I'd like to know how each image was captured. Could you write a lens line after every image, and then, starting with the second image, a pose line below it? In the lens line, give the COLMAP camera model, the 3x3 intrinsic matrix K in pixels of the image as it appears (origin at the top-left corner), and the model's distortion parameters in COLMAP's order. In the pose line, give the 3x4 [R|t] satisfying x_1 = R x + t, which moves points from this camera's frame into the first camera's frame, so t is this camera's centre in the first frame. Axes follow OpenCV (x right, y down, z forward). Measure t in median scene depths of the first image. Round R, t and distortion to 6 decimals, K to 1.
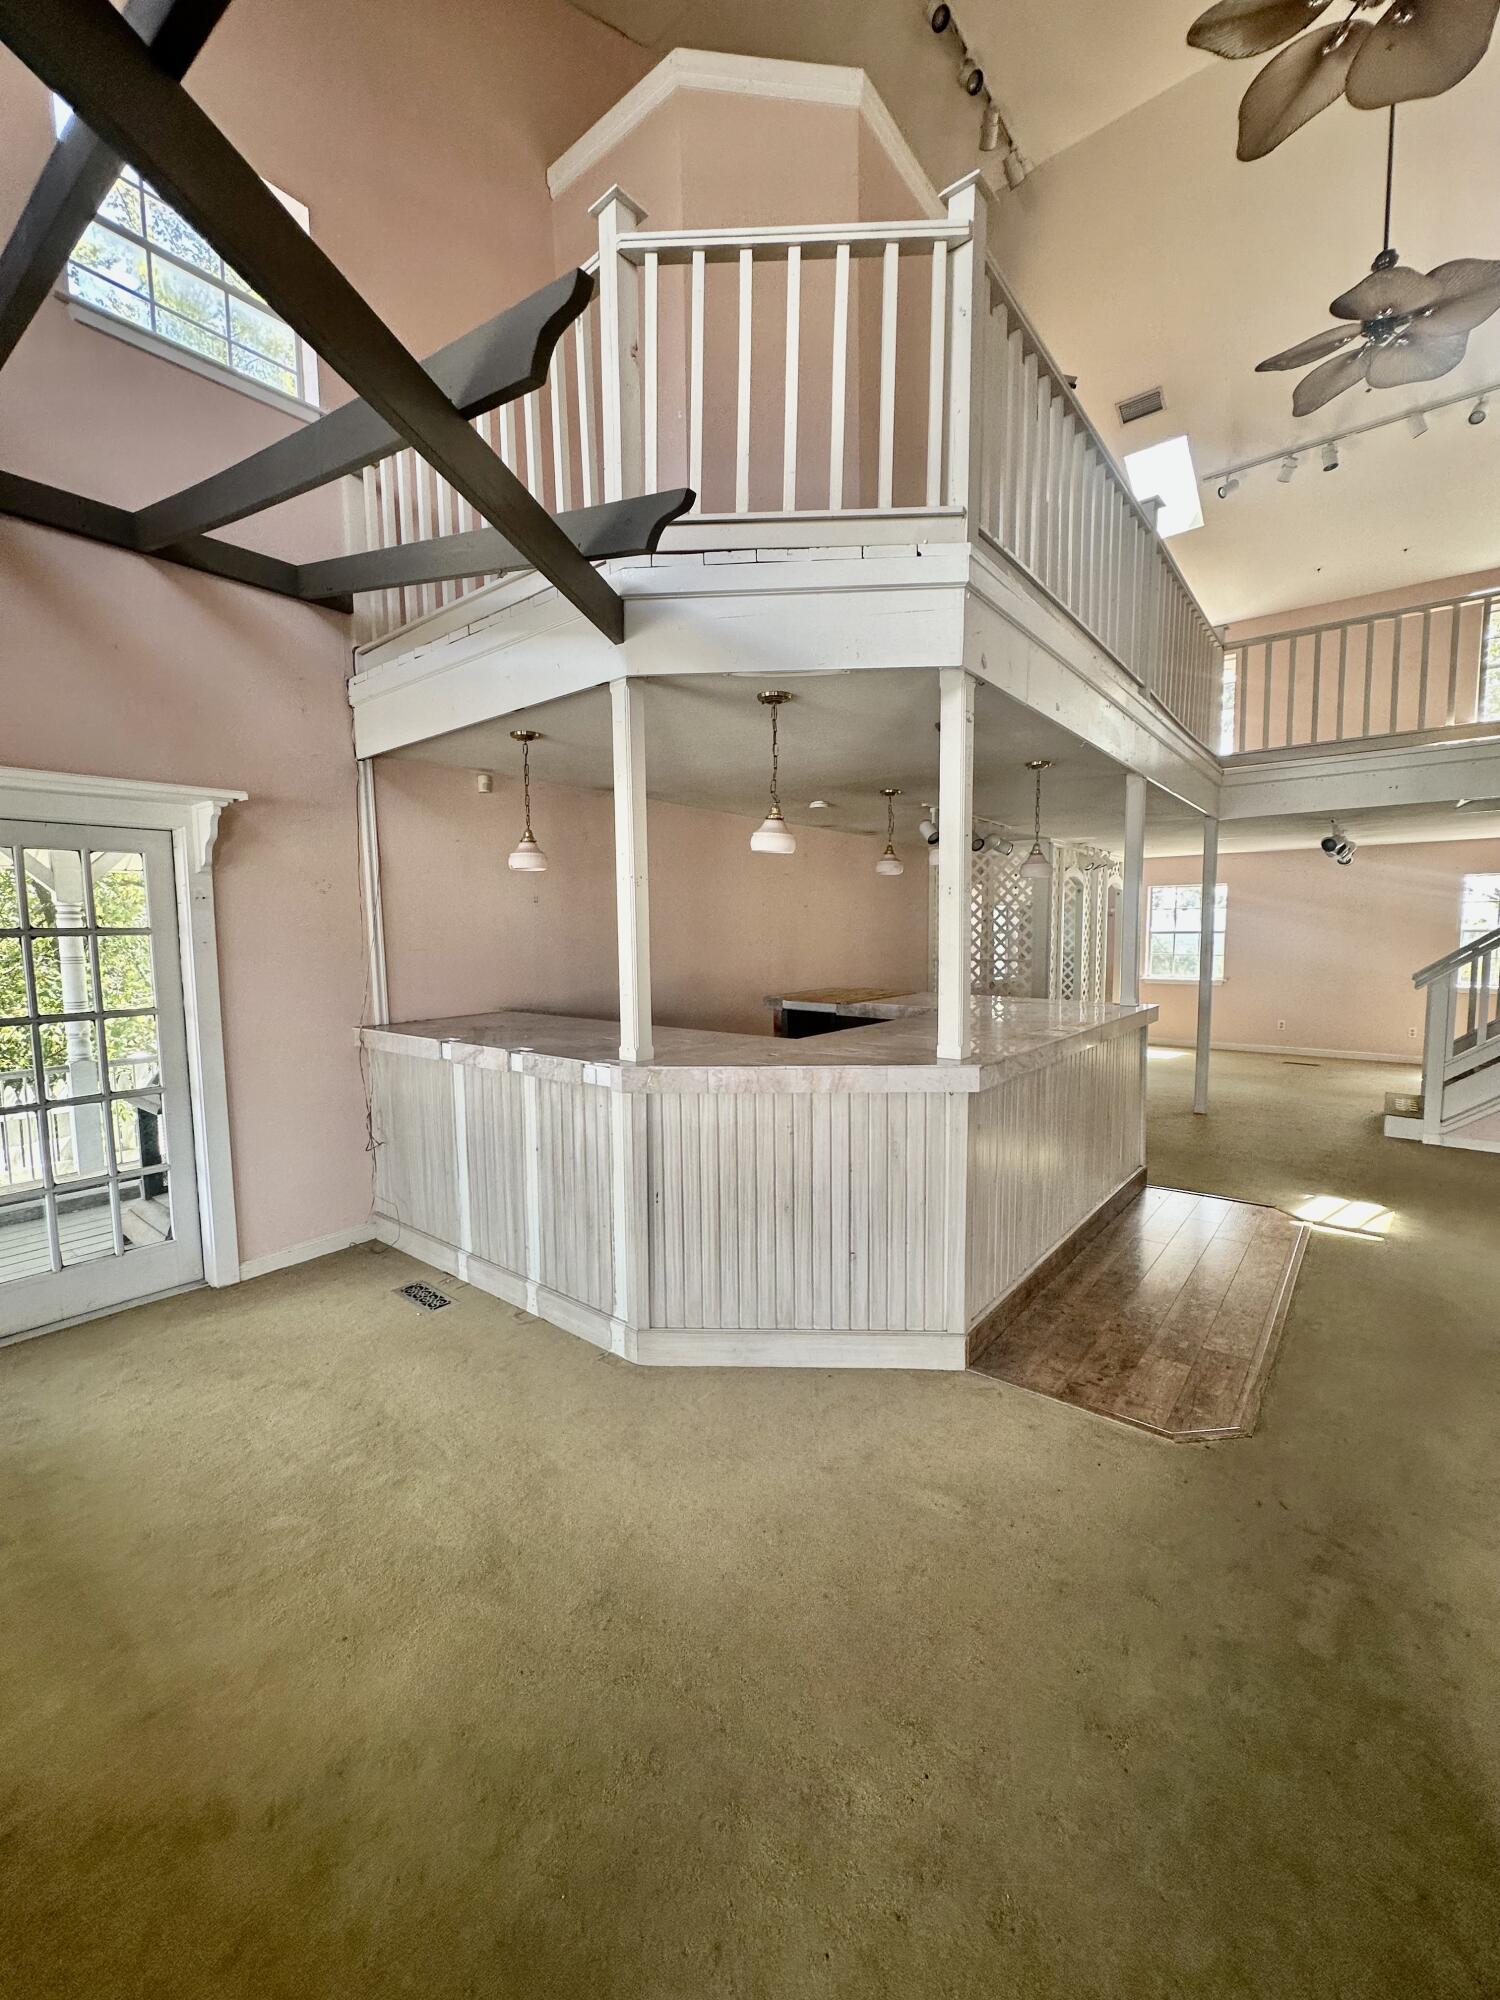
lens RADIAL K [[798.4, 0, 748.2], [0, 798.4, 998.7], [0, 0, 1]] dist [-0.004655, 0.001132]
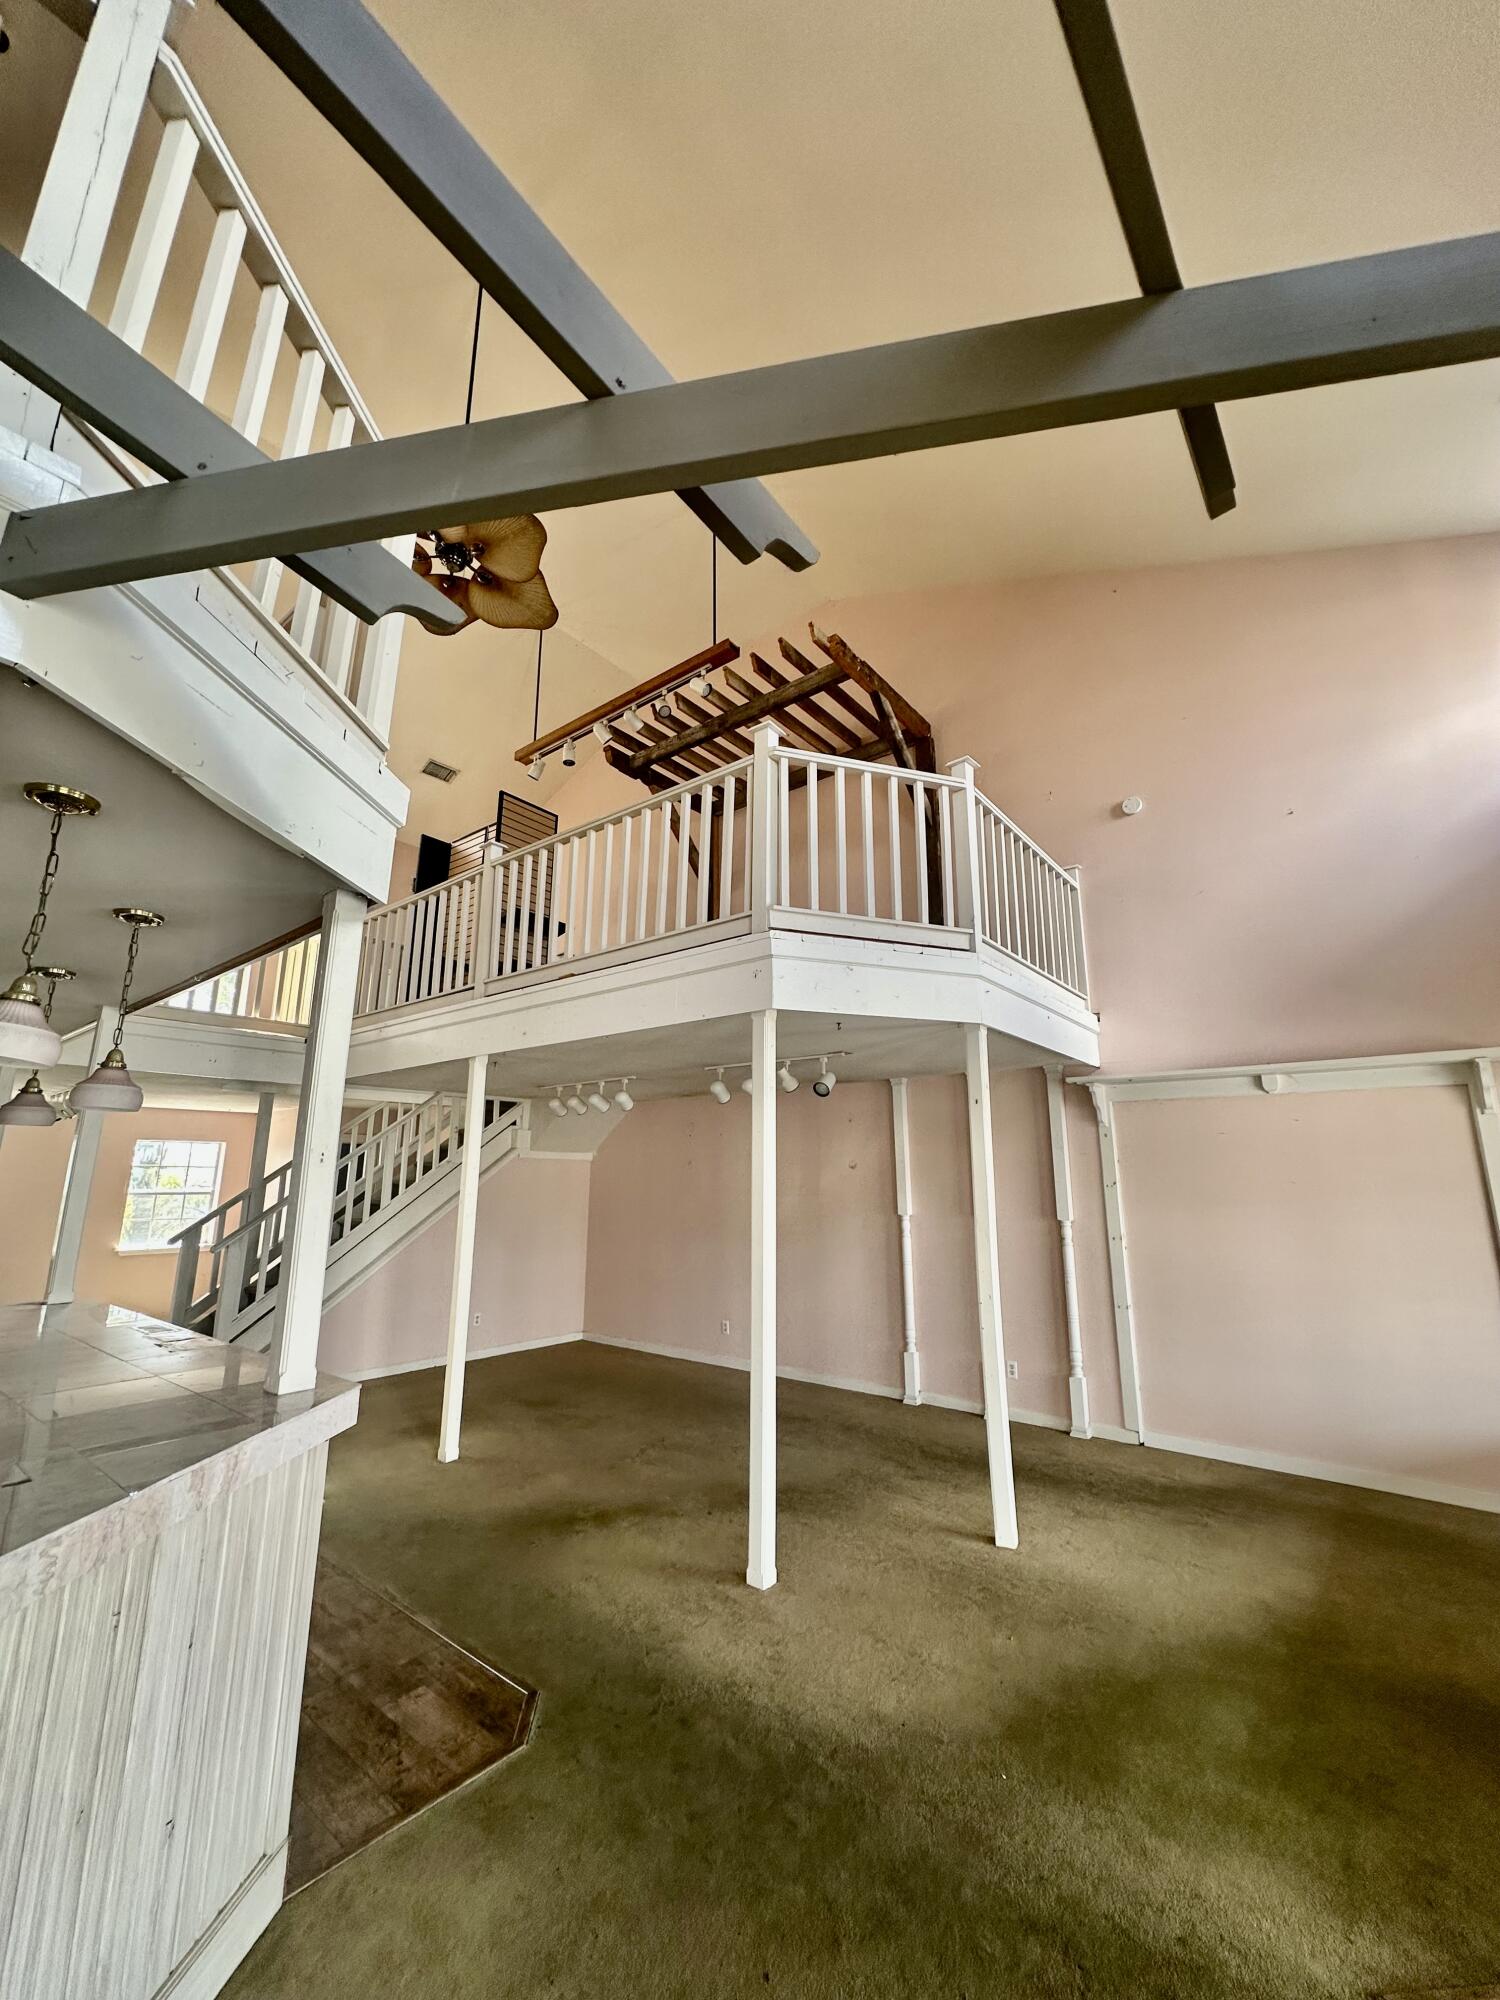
lens RADIAL K [[798.4, 0, 748.2], [0, 798.4, 998.7], [0, 0, 1]] dist [-0.004655, 0.001132]
pose [[0.003453, 0.232115, 0.972682, -0.413735], [0.084828, 0.969114, -0.231565, -0.052846], [-0.996390, 0.083310, -0.016343, 0.443998]]
